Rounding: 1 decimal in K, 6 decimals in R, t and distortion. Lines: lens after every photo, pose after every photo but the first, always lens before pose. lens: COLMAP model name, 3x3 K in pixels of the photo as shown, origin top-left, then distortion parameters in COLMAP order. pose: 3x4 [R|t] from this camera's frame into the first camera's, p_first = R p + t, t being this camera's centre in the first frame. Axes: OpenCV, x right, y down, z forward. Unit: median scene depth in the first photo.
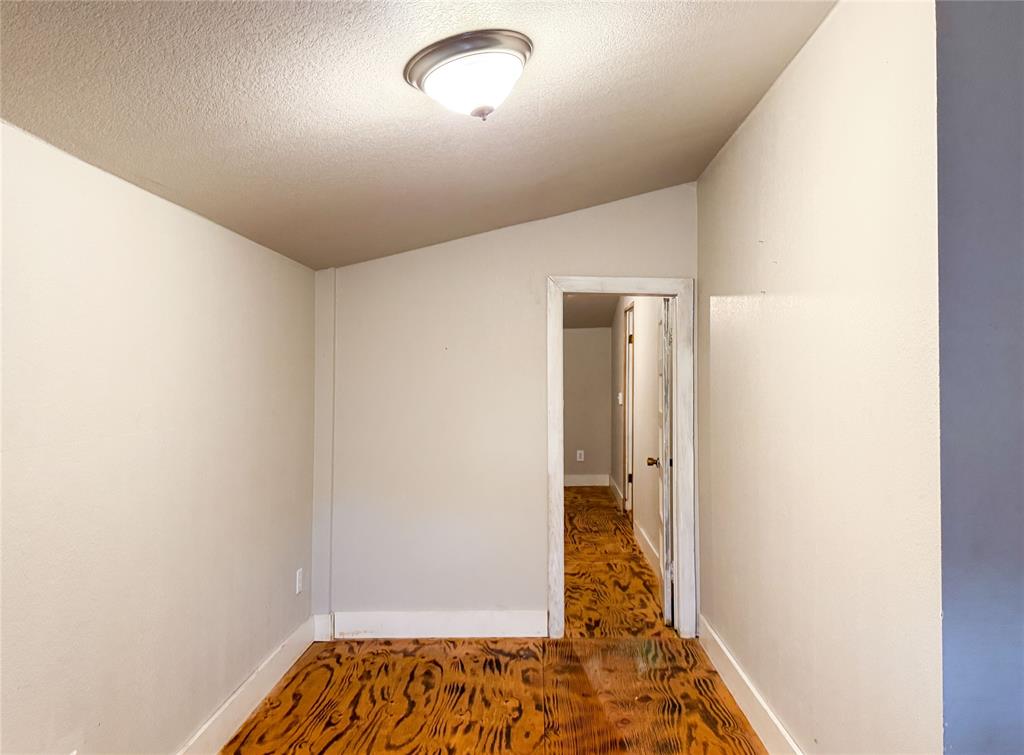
lens RADIAL K [[744.4, 0, 512.8], [0, 744.4, 376.2], [0, 0, 1]] dist [0.004975, 0.001495]
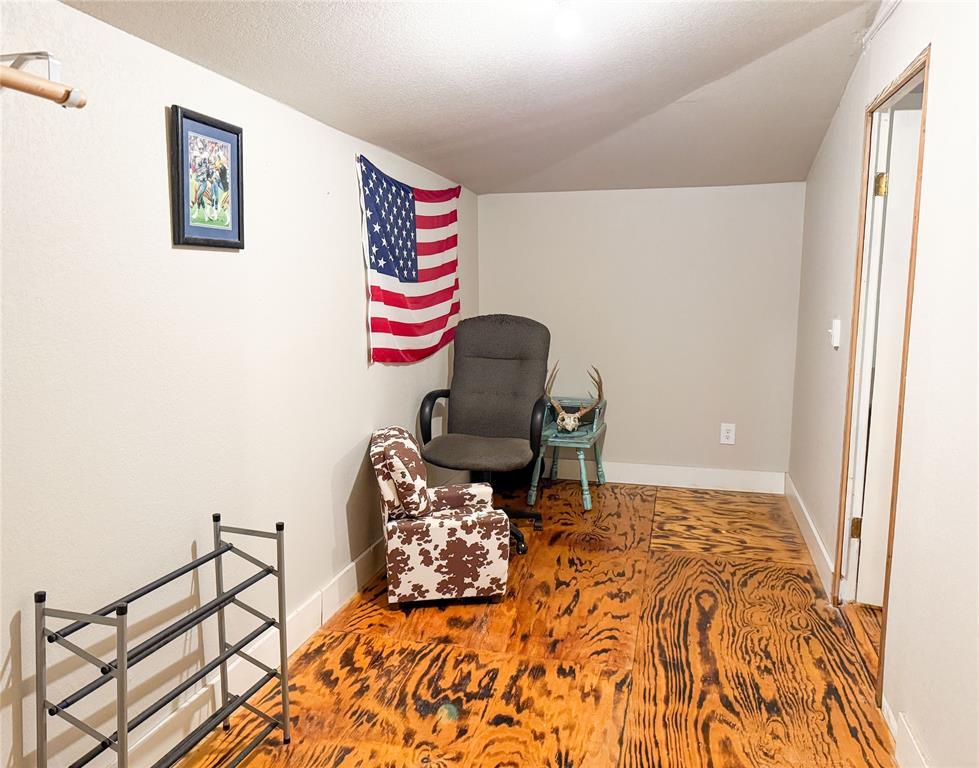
lens RADIAL K [[739.0, 0, 486.1], [0, 739.0, 386.3], [0, 0, 1]] dist [-0.004012, -0.000673]
pose [[0.976490, 0.027807, -0.213763, 0.041808], [0.000493, 0.991355, 0.131208, 0.004768], [0.215564, -0.128229, 0.968034, 0.564538]]
